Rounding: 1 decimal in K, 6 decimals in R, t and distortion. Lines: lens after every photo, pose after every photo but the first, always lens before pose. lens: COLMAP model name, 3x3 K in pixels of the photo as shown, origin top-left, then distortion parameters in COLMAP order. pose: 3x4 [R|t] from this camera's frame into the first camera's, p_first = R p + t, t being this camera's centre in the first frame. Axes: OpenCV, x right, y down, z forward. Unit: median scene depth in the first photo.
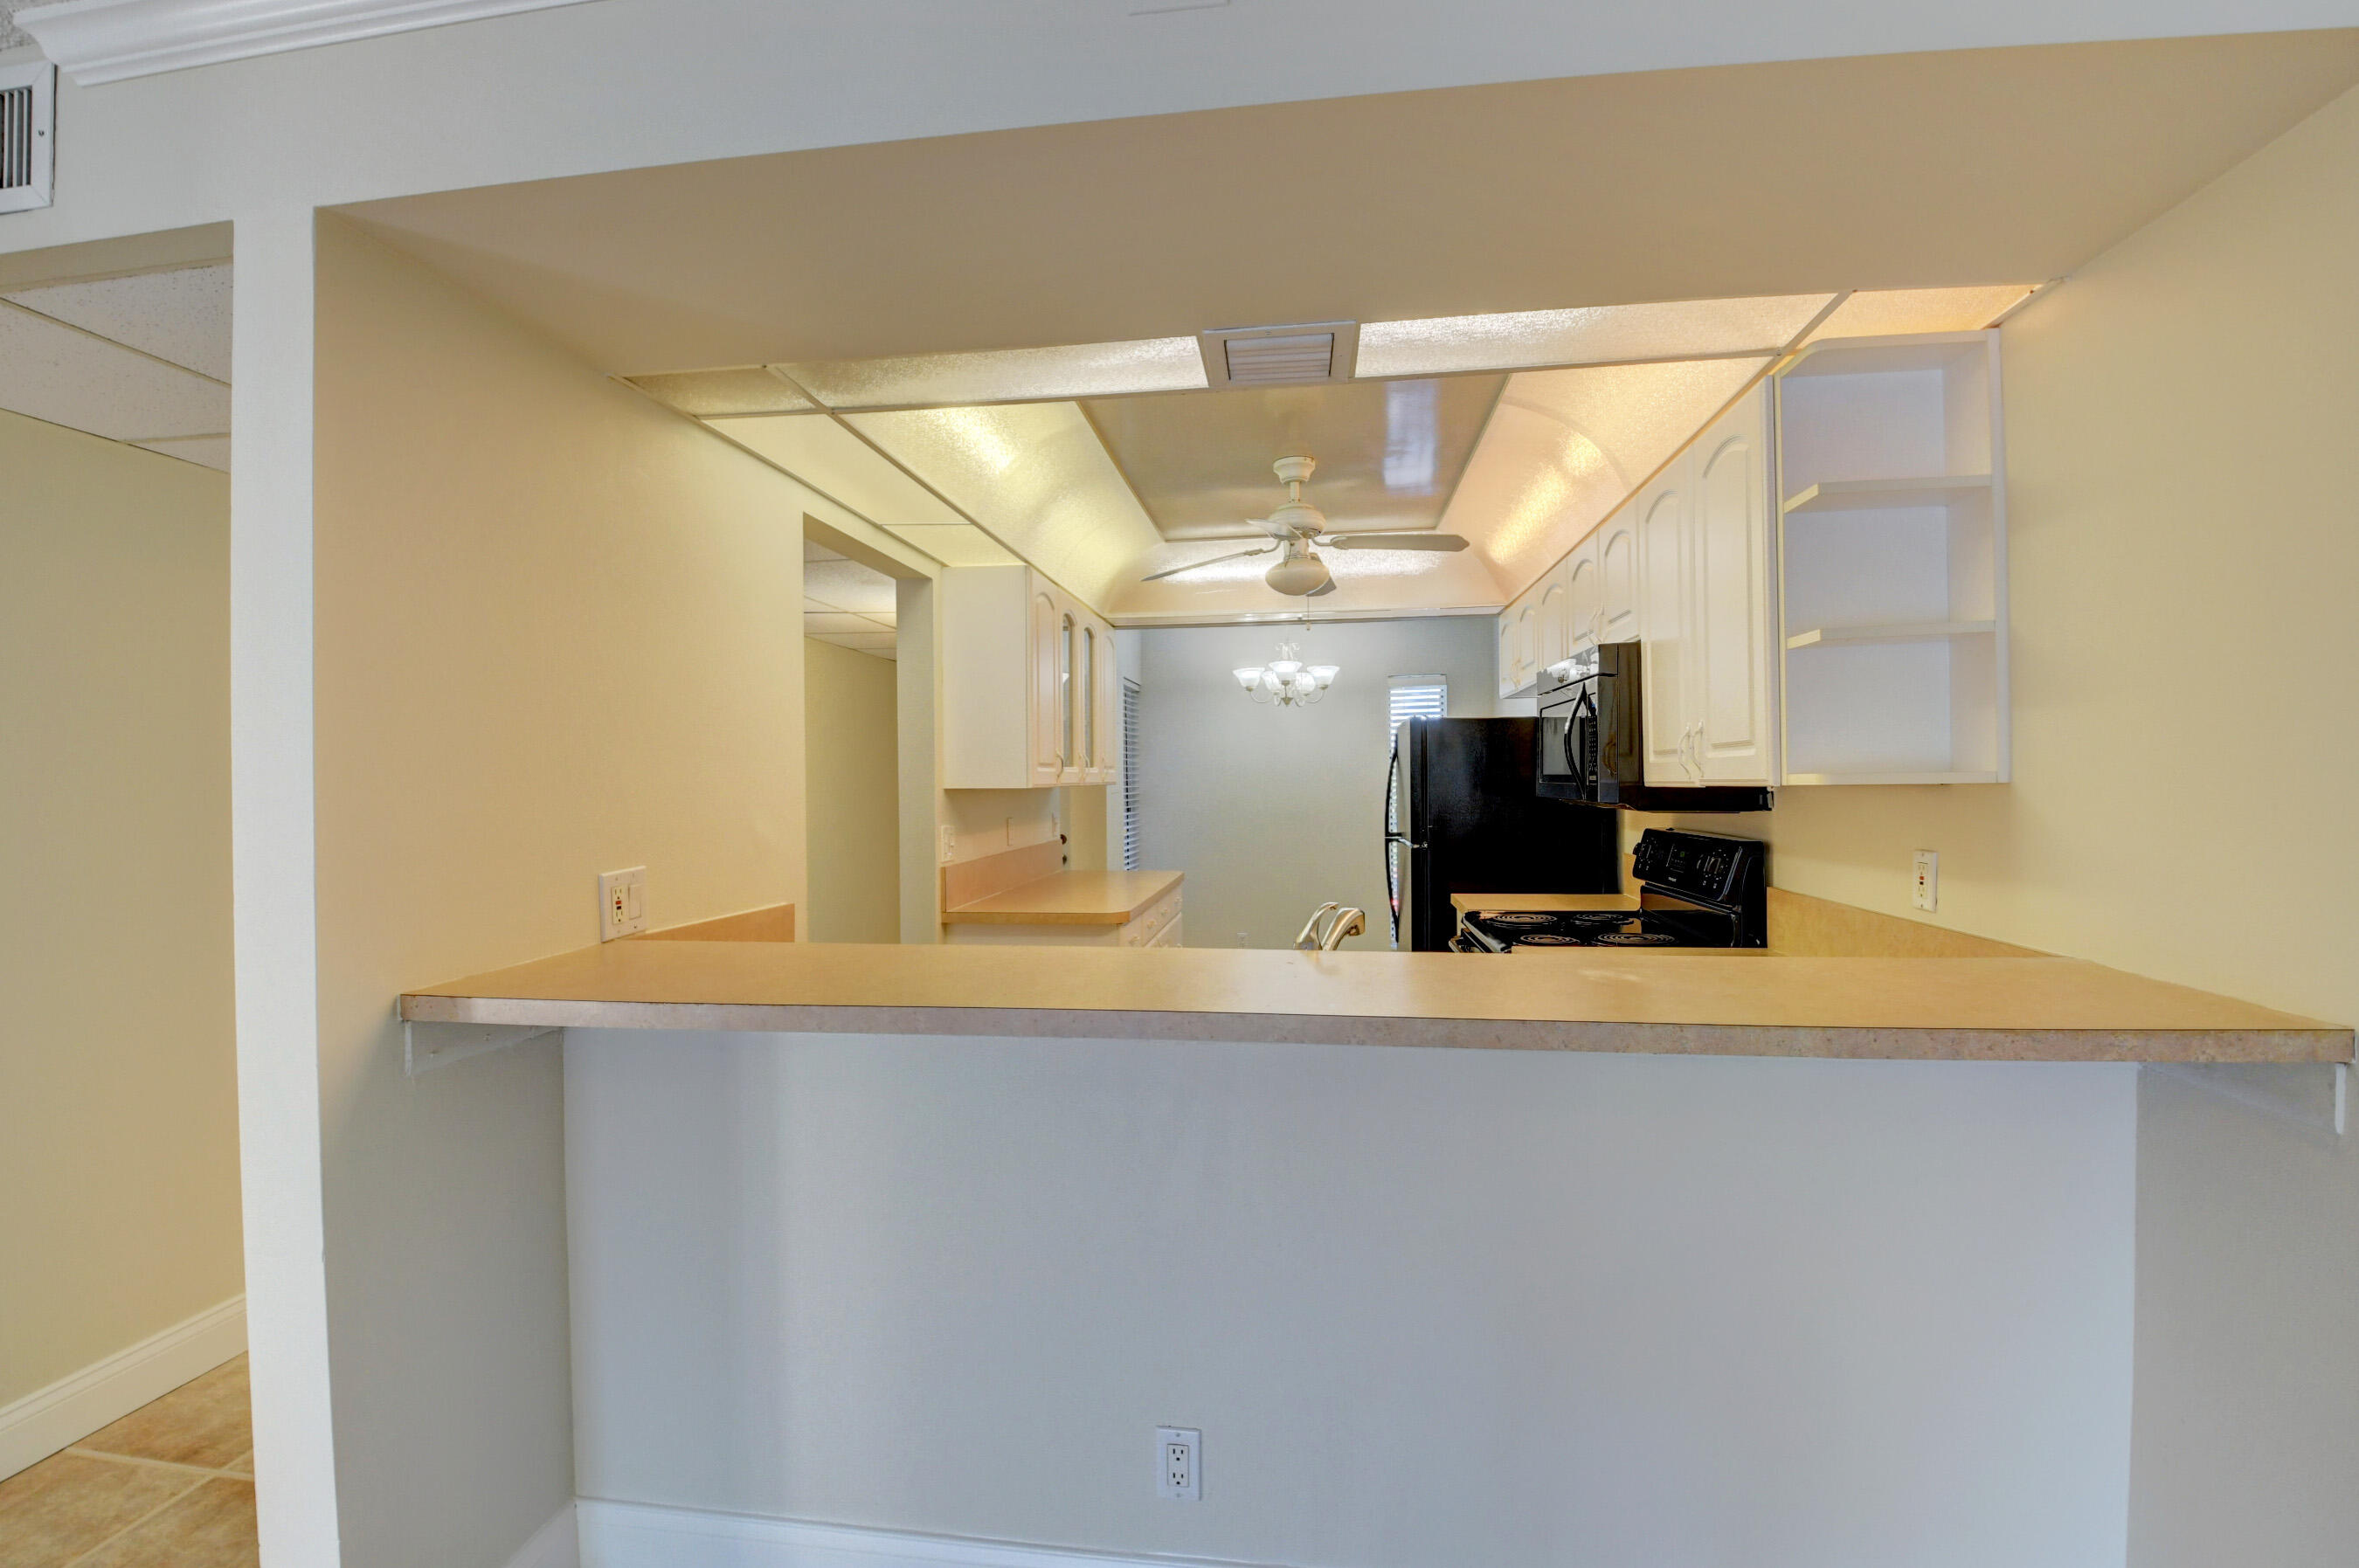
lens RADIAL K [[1053.8, 0, 1179.5], [0, 1053.8, 784.0], [0, 0, 1]] dist [0.002266, -0.024294]
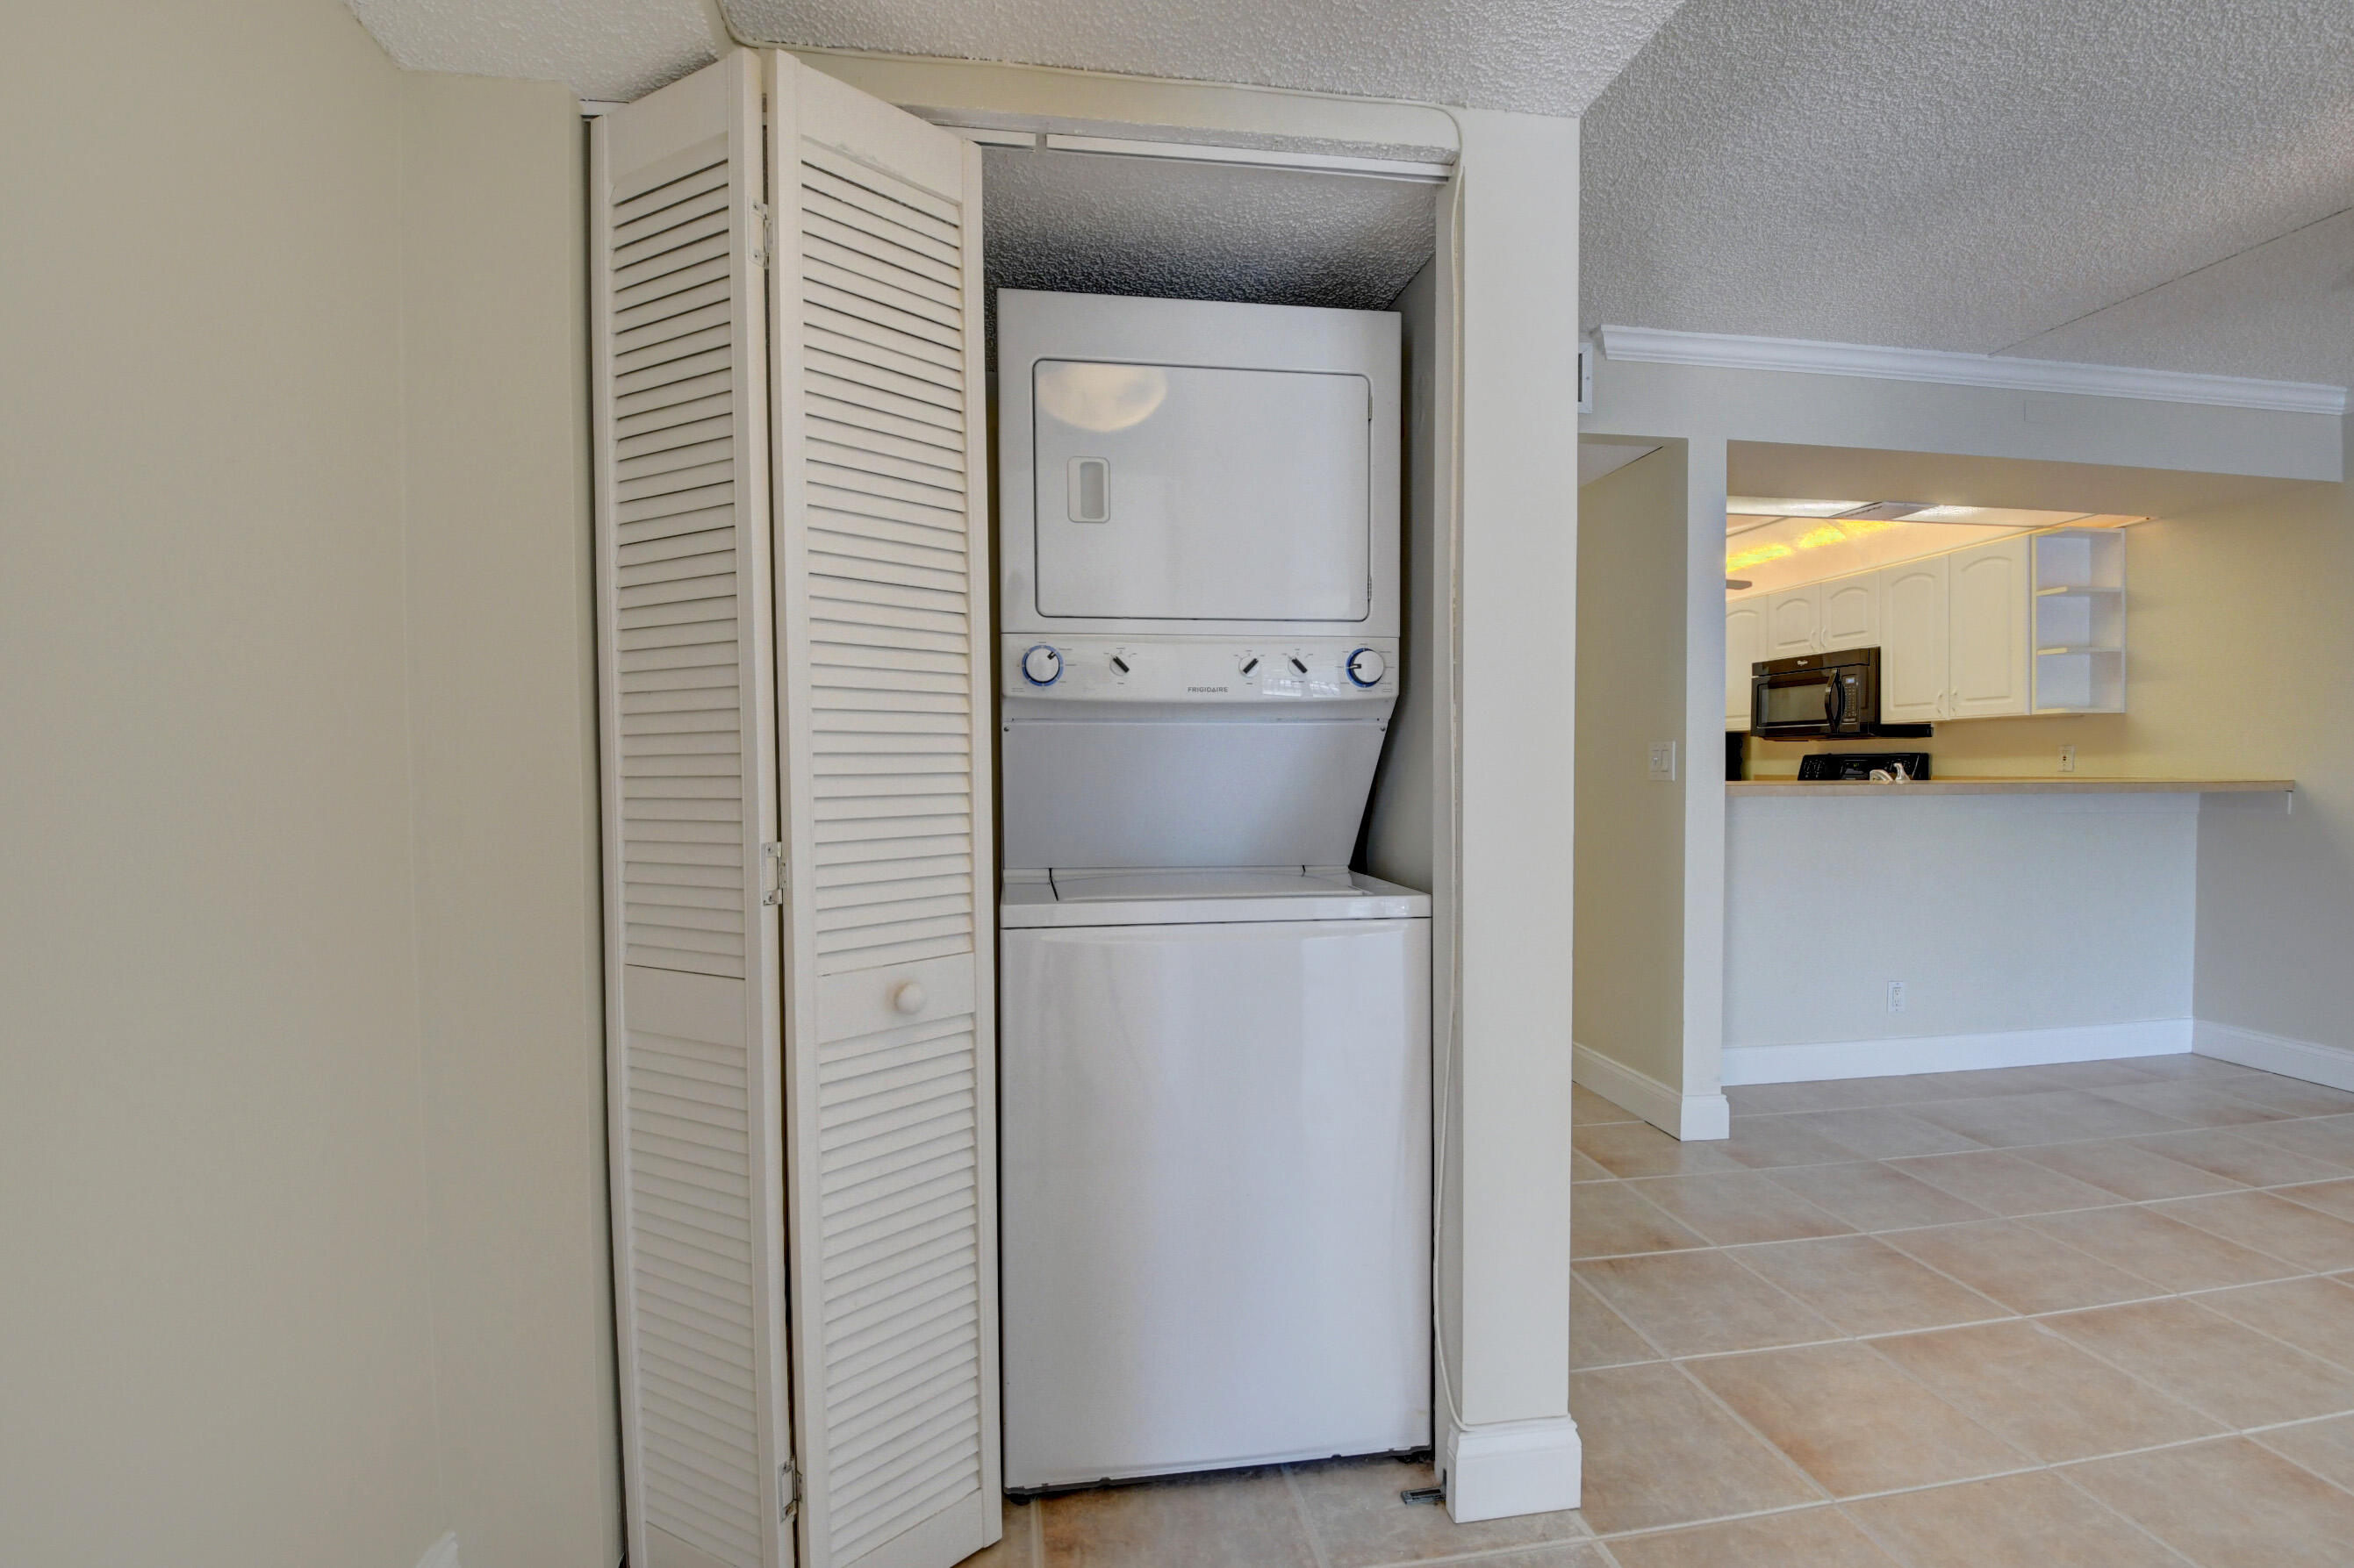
lens RADIAL K [[1033.8, 0, 1172.3], [0, 1033.8, 791.6], [0, 0, 1]] dist [-0.007403, -0.012103]
pose [[0.959844, -0.000861, 0.280531, -1.074762], [-0.005333, 0.999759, 0.021316, 0.076279], [-0.280482, -0.021956, 0.959608, -0.357371]]
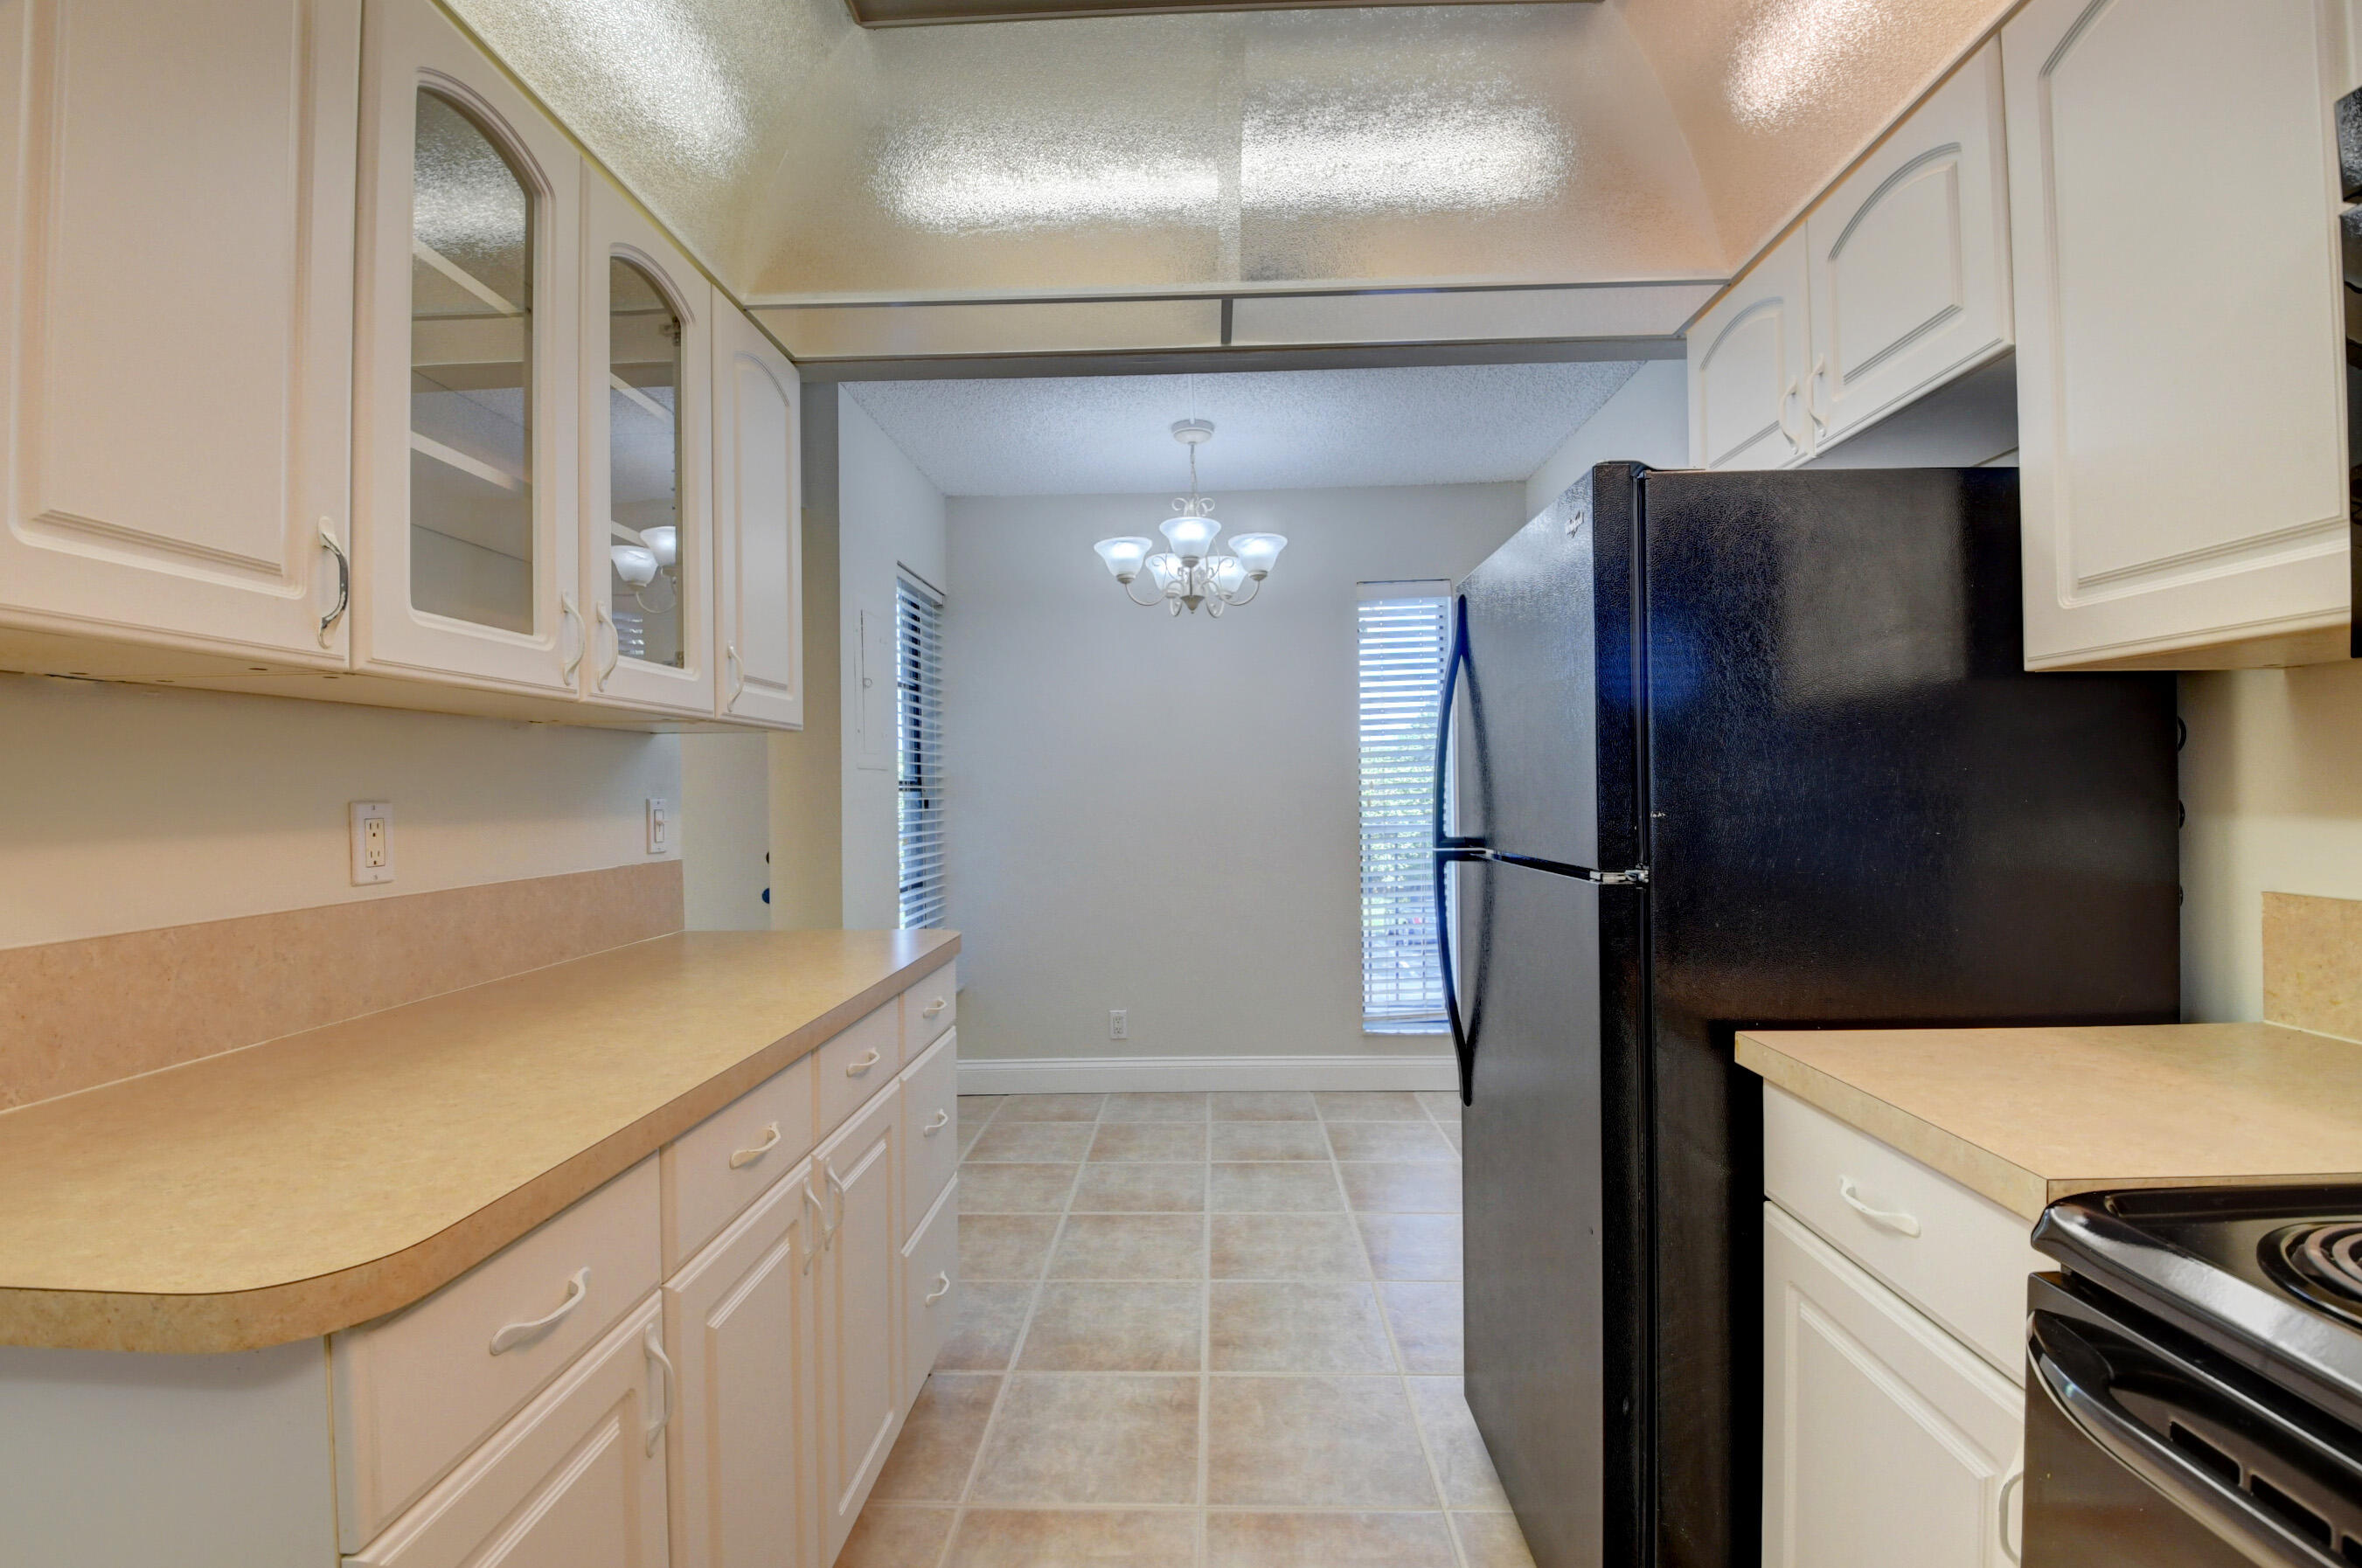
lens RADIAL K [[1055.1, 0, 1181.0], [0, 1055.1, 784.0], [0, 0, 1]] dist [0.002266, -0.024294]
pose [[0.995338, -0.002048, 0.096425, 0.081460], [0.002976, 0.999951, -0.009482, 0.041469], [-0.096401, 0.009724, 0.995295, 0.861289]]
